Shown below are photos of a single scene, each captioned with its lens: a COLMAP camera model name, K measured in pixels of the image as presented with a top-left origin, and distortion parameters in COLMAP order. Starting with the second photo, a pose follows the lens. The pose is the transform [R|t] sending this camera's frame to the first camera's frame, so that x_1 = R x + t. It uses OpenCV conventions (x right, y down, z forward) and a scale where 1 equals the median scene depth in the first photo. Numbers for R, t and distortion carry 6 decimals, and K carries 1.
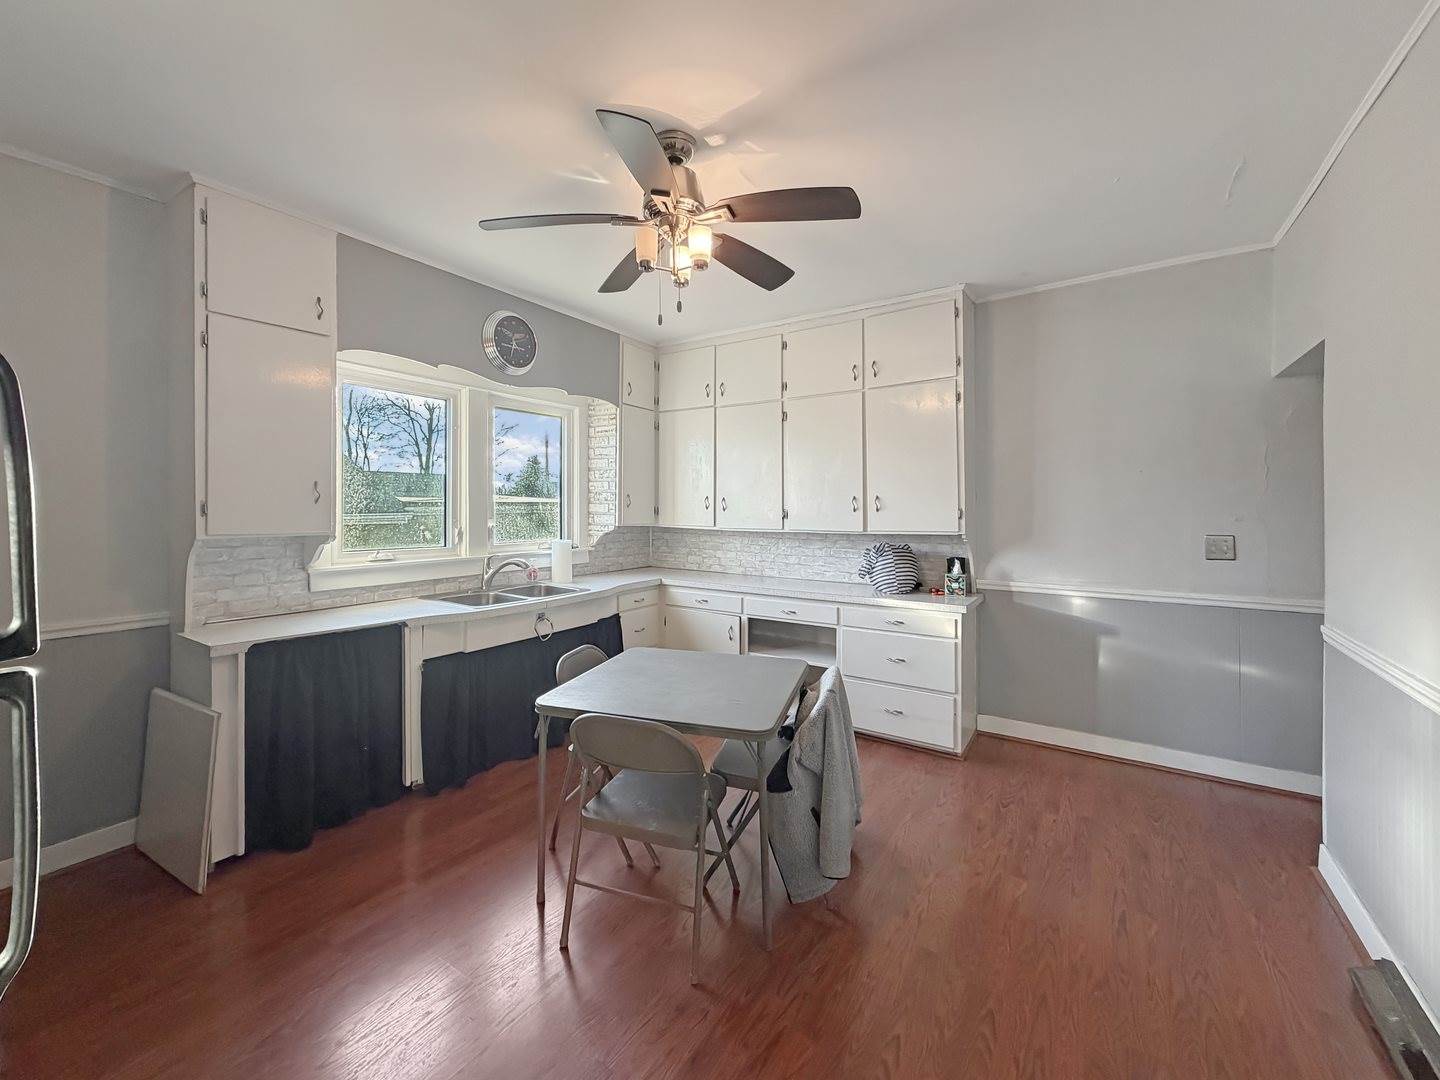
lens RADIAL K [[579.9, 0, 710.9], [0, 579.9, 541.1], [0, 0, 1]] dist [-0.000549, 0.000049]
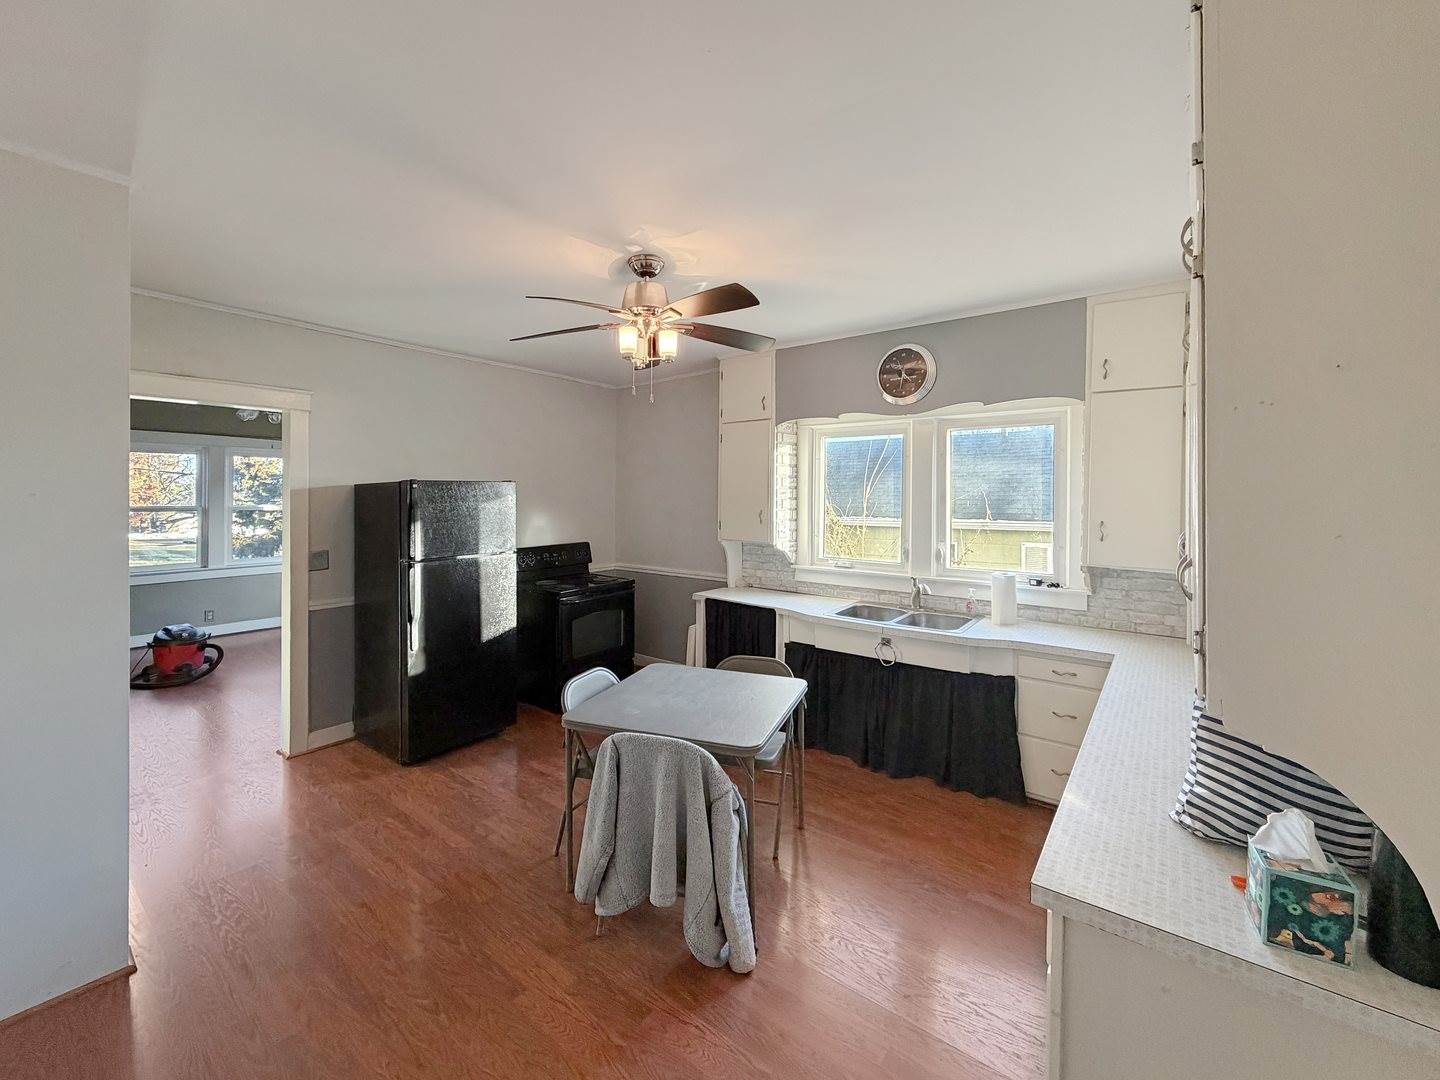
lens RADIAL K [[579.9, 0, 713.1], [0, 579.9, 538.4], [0, 0, 1]] dist [-0.000549, 0.000049]
pose [[-0.054112, 0.072600, -0.995892, 0.730446], [-0.064705, 0.995002, 0.076051, -0.108704], [0.996436, 0.068554, -0.049144, 0.739282]]
